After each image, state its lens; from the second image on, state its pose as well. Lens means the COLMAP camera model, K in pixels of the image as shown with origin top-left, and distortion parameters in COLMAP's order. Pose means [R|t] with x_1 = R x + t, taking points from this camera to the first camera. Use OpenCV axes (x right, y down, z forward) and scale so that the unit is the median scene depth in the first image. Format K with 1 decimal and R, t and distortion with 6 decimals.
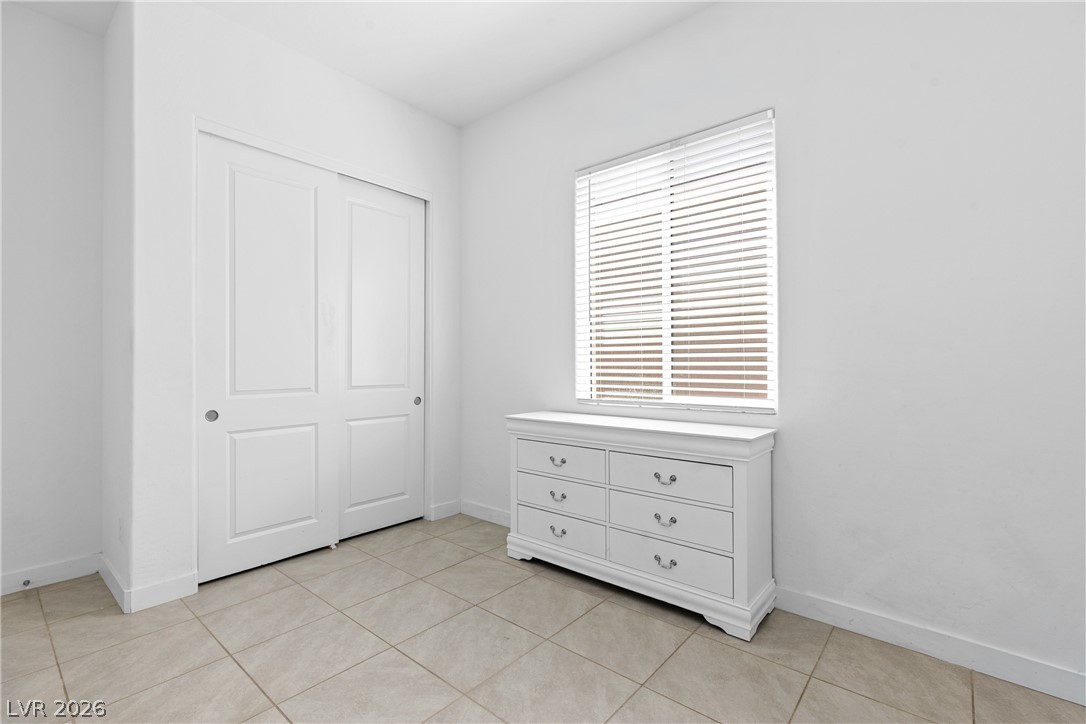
lens RADIAL K [[495.8, 0, 547.3], [0, 495.8, 363.5], [0, 0, 1]] dist [0.008180, -0.000096]
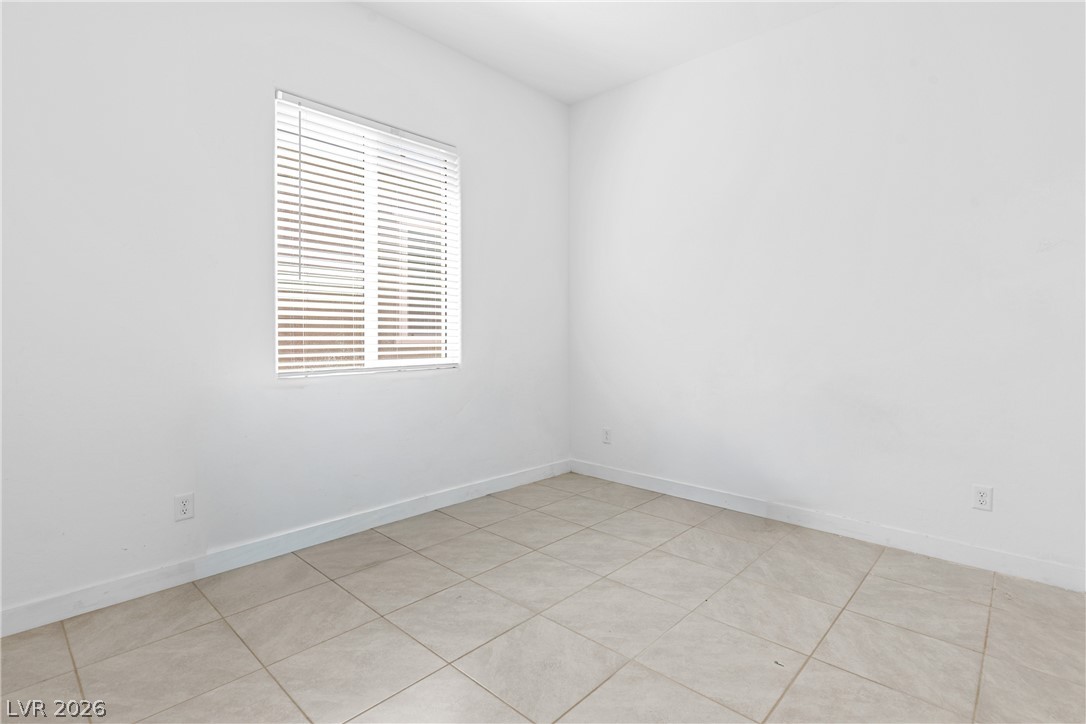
lens RADIAL K [[545.0, 0, 544.0], [0, 545.0, 343.1], [0, 0, 1]] dist [-0.000745, -0.001187]
pose [[0.023834, -0.021022, 0.999495, -0.936369], [-0.006785, 0.999752, 0.021189, 0.000139], [-0.999693, -0.007287, 0.023686, 0.626089]]
